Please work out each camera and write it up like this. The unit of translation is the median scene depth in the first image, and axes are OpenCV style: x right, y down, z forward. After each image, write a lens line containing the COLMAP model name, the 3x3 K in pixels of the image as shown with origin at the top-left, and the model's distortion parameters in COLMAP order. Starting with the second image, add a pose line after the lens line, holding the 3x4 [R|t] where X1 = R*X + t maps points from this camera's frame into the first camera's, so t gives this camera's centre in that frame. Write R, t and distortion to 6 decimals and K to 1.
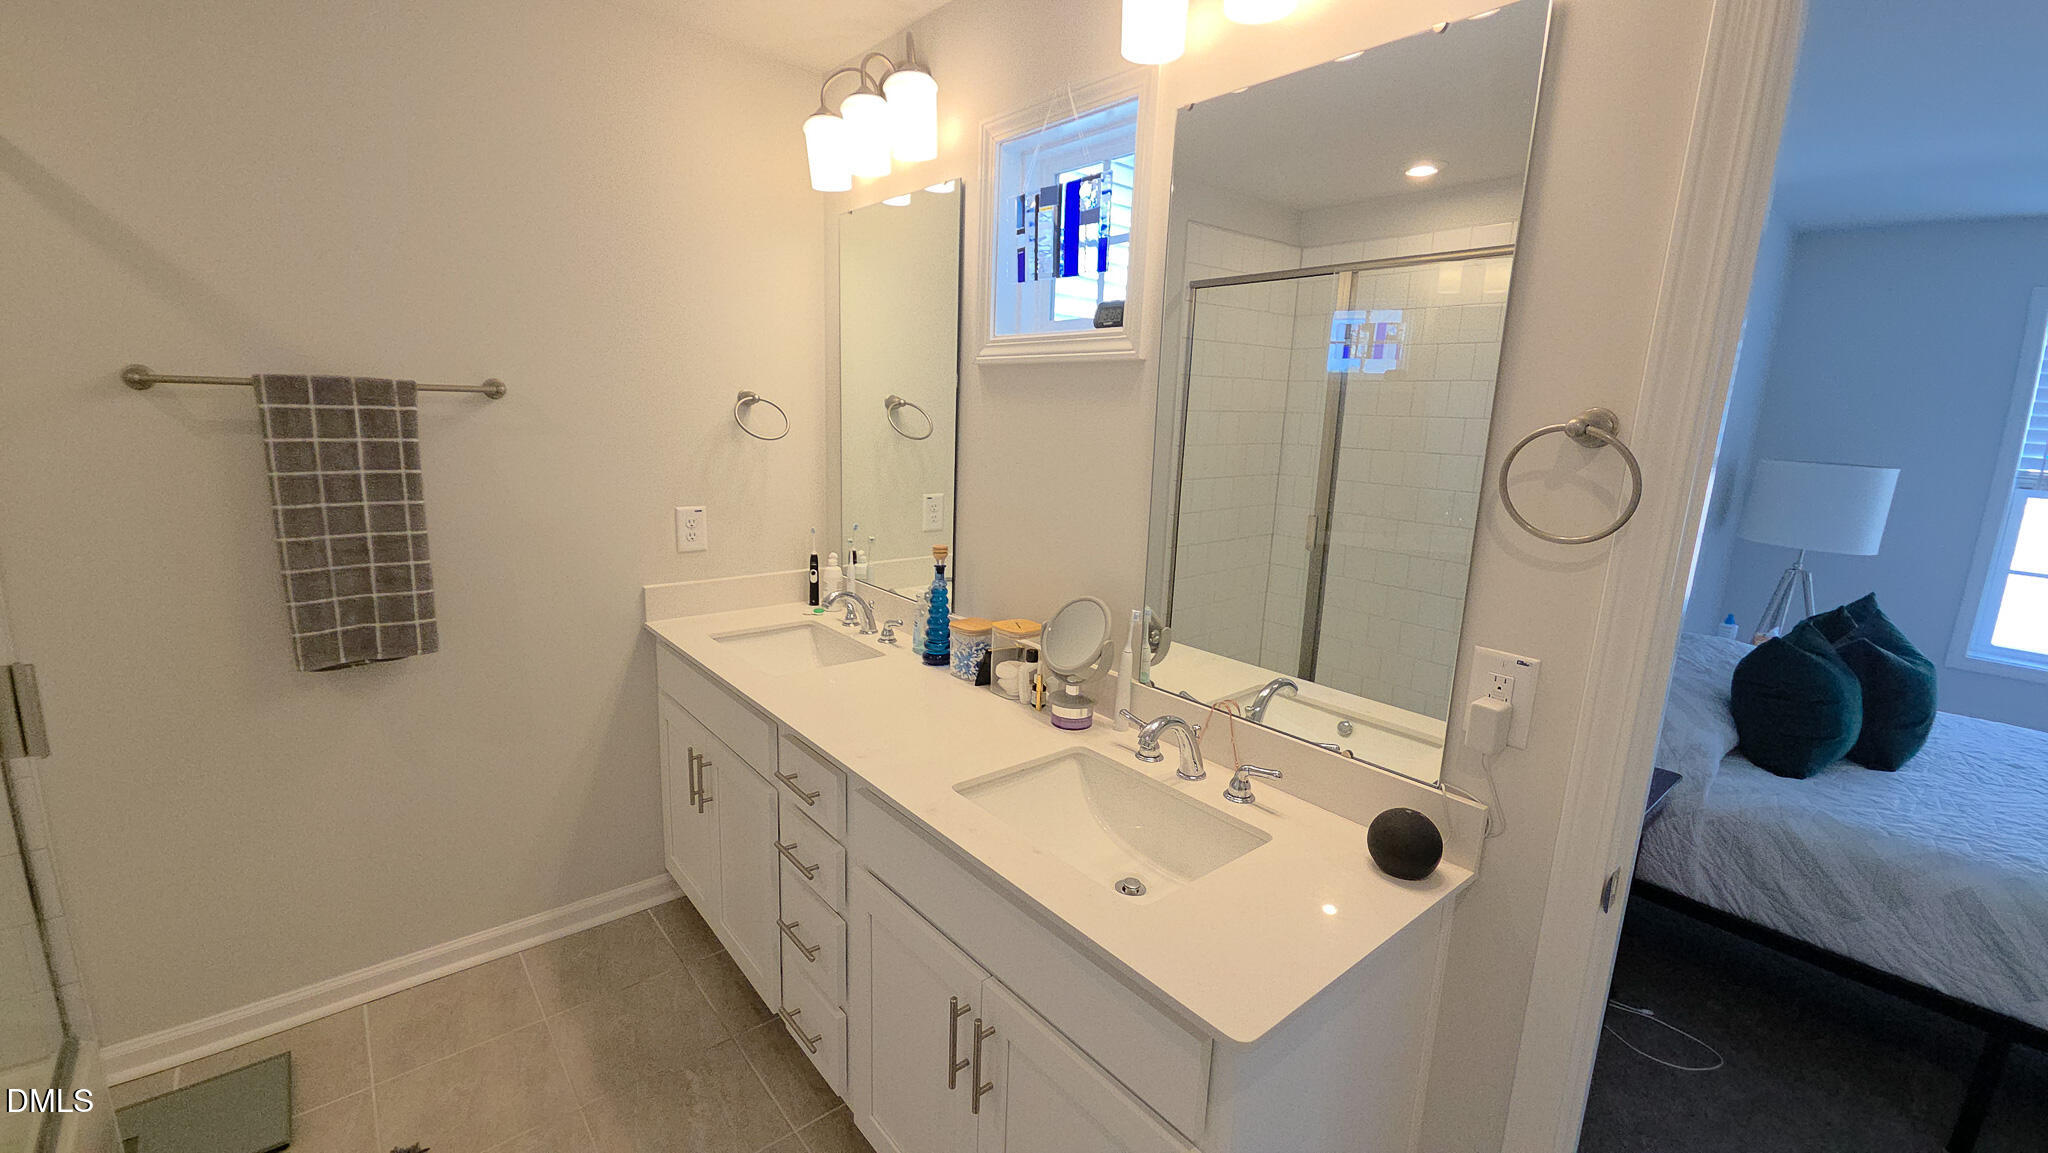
lens RADIAL K [[836.7, 0, 1010.4], [0, 836.7, 571.0], [0, 0, 1]] dist [-0.000644, -0.000327]
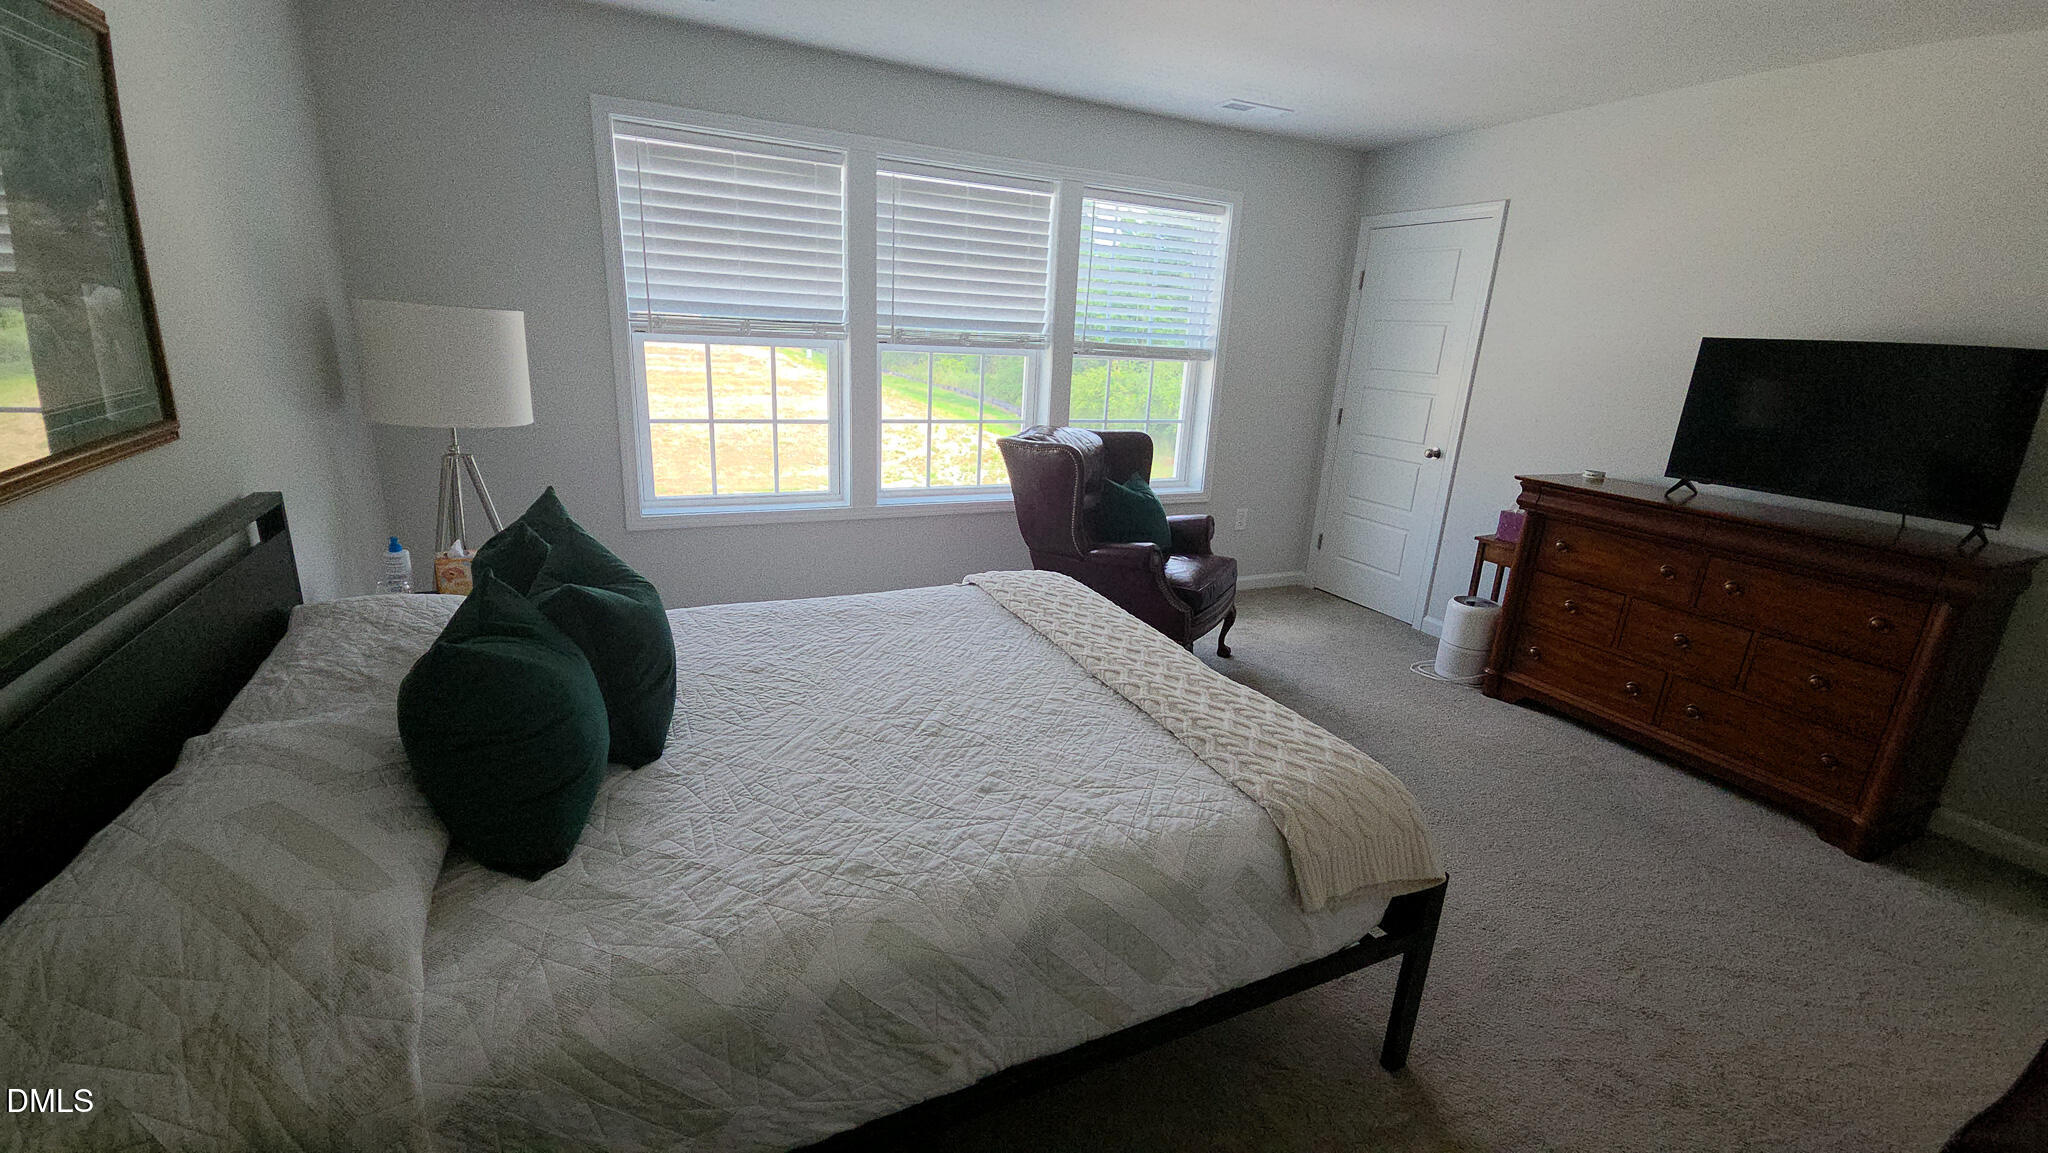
lens RADIAL K [[836.7, 0, 1010.4], [0, 836.7, 571.0], [0, 0, 1]] dist [-0.000644, -0.000327]
pose [[0.239866, -0.299030, 0.923604, 0.530279], [0.155403, 0.950938, 0.267520, -0.038255], [-0.958287, 0.079362, 0.274568, 0.515849]]
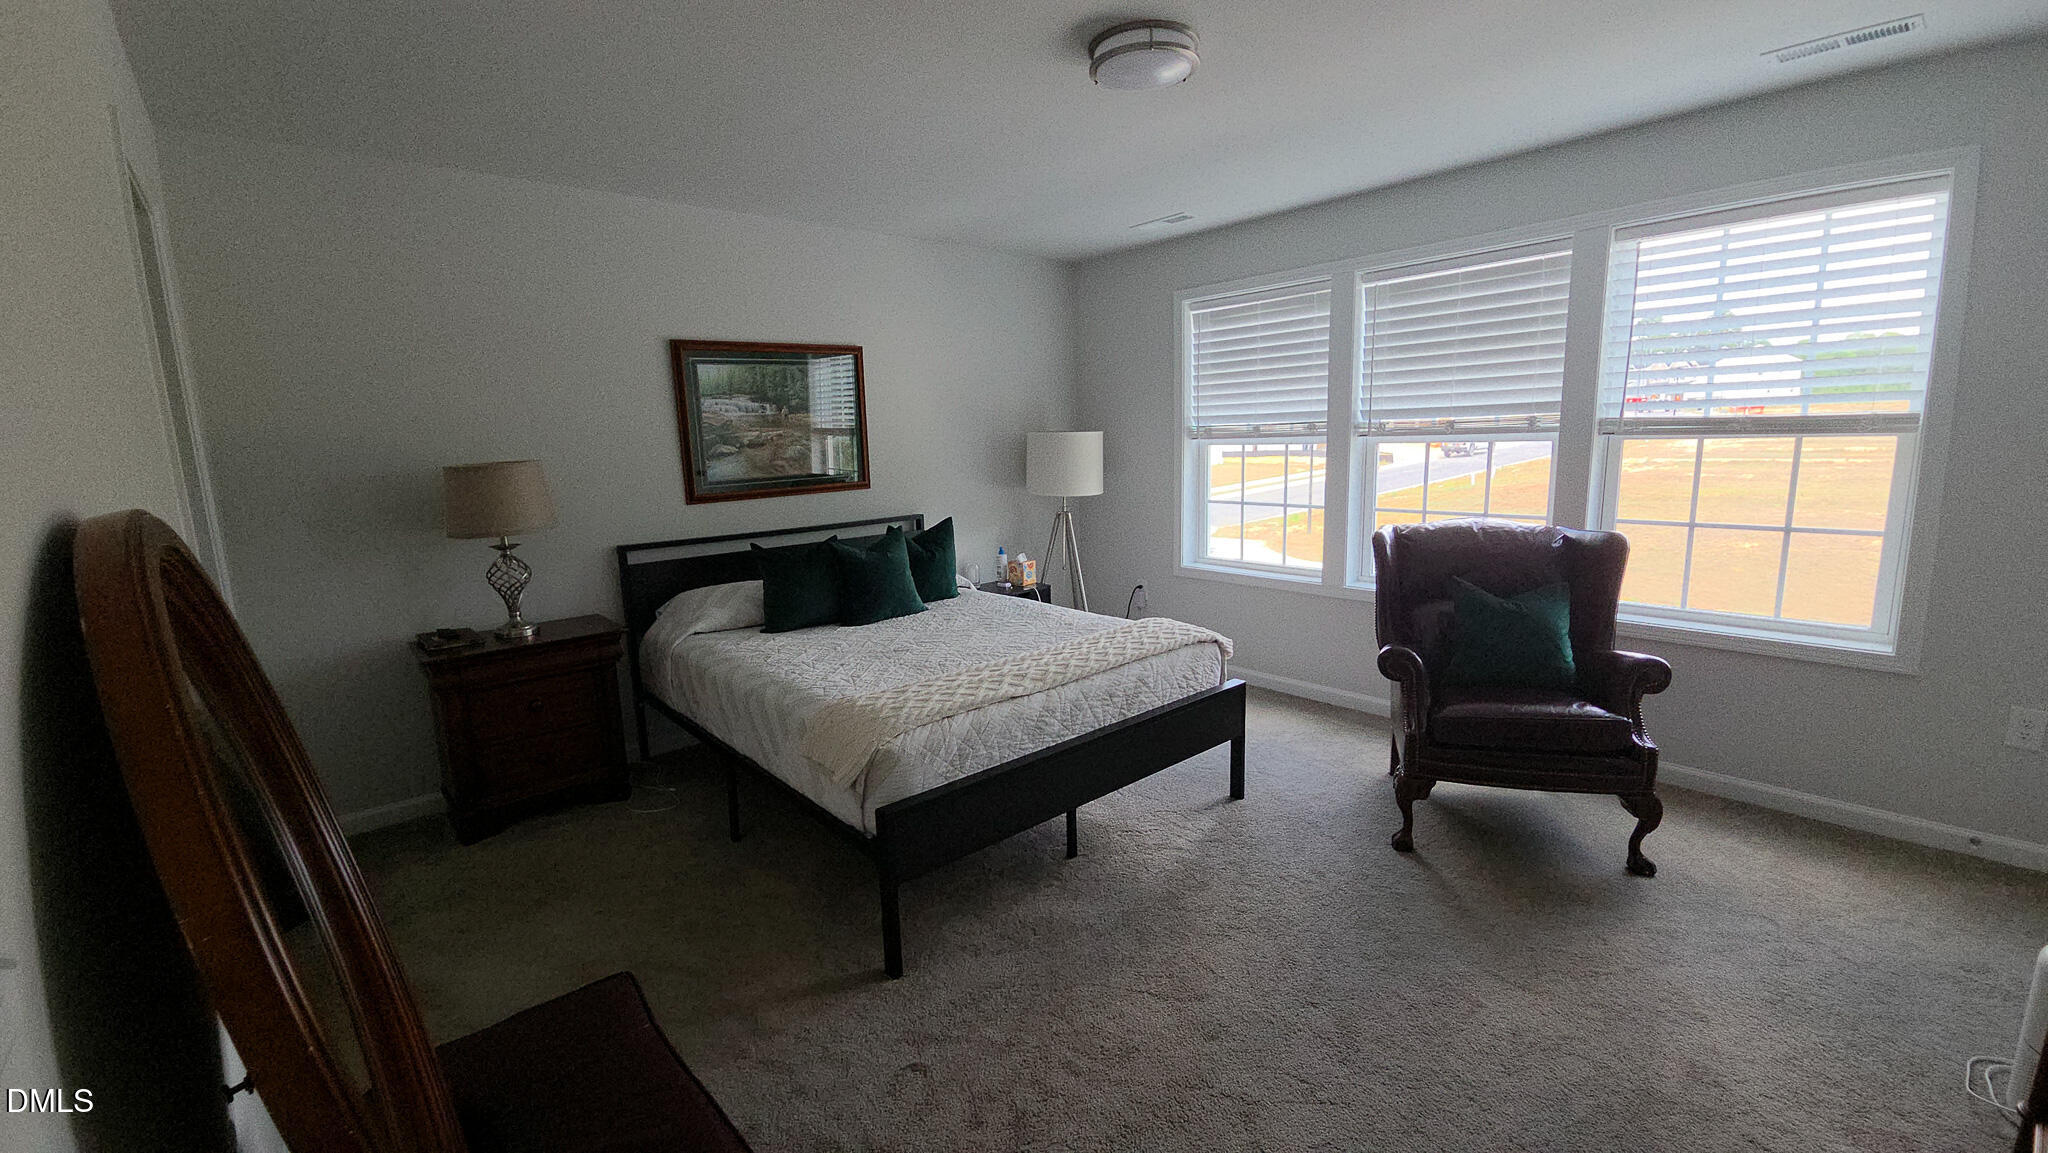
lens RADIAL K [[836.7, 0, 1010.4], [0, 836.7, 571.0], [0, 0, 1]] dist [-0.000644, -0.000327]
pose [[0.996470, -0.083886, -0.003186, 1.324133], [0.083728, 0.995897, -0.034342, 0.207327], [0.006054, 0.033954, 0.999405, -0.541074]]
